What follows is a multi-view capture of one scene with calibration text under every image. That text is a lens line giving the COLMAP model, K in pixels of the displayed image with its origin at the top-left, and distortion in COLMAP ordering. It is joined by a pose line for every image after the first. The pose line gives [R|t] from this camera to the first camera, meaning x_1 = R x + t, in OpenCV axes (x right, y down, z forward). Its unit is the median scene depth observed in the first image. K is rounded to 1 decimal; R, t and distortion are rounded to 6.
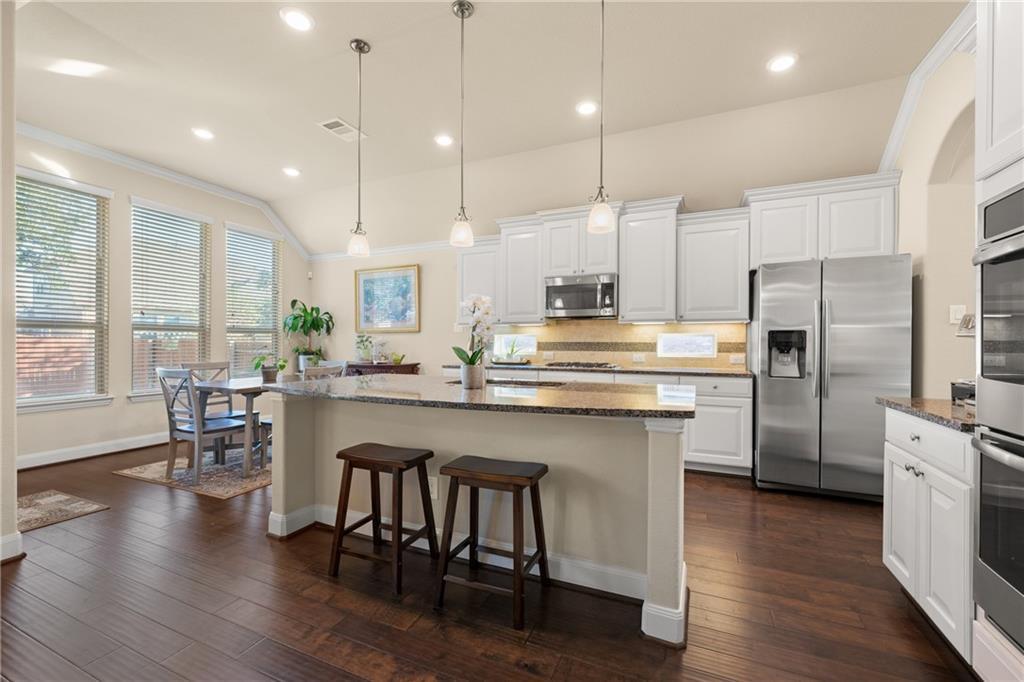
lens RADIAL K [[405.7, 0, 516.2], [0, 405.7, 347.2], [0, 0, 1]] dist [0.001355, 0.000196]
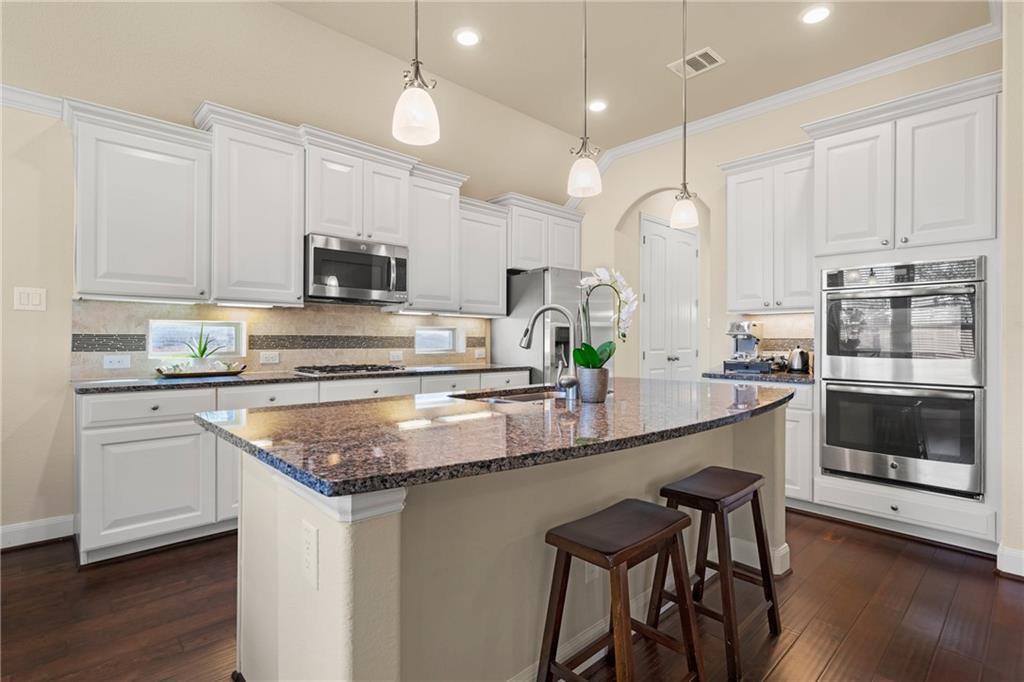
lens RADIAL K [[495.2, 0, 513.9], [0, 495.2, 337.0], [0, 0, 1]] dist [-0.002261, -0.000303]
pose [[0.392531, 0.002291, 0.919736, -0.494662], [0.004605, 0.999979, -0.004456, -0.005408], [-0.919727, 0.005984, 0.392513, 0.396457]]
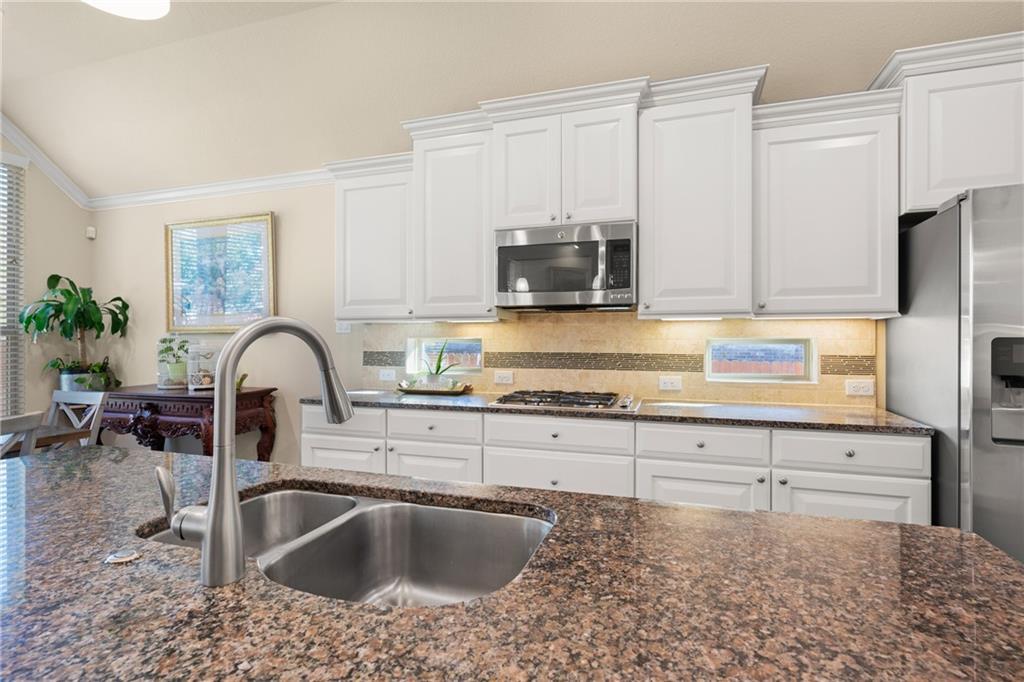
lens RADIAL K [[495.2, 0, 512.6], [0, 495.2, 338.0], [0, 0, 1]] dist [-0.002261, -0.000303]
pose [[0.996168, -0.002778, 0.087412, 0.035611], [0.003762, 0.999931, -0.011091, -0.026188], [-0.087375, 0.011378, 0.996111, 0.357499]]
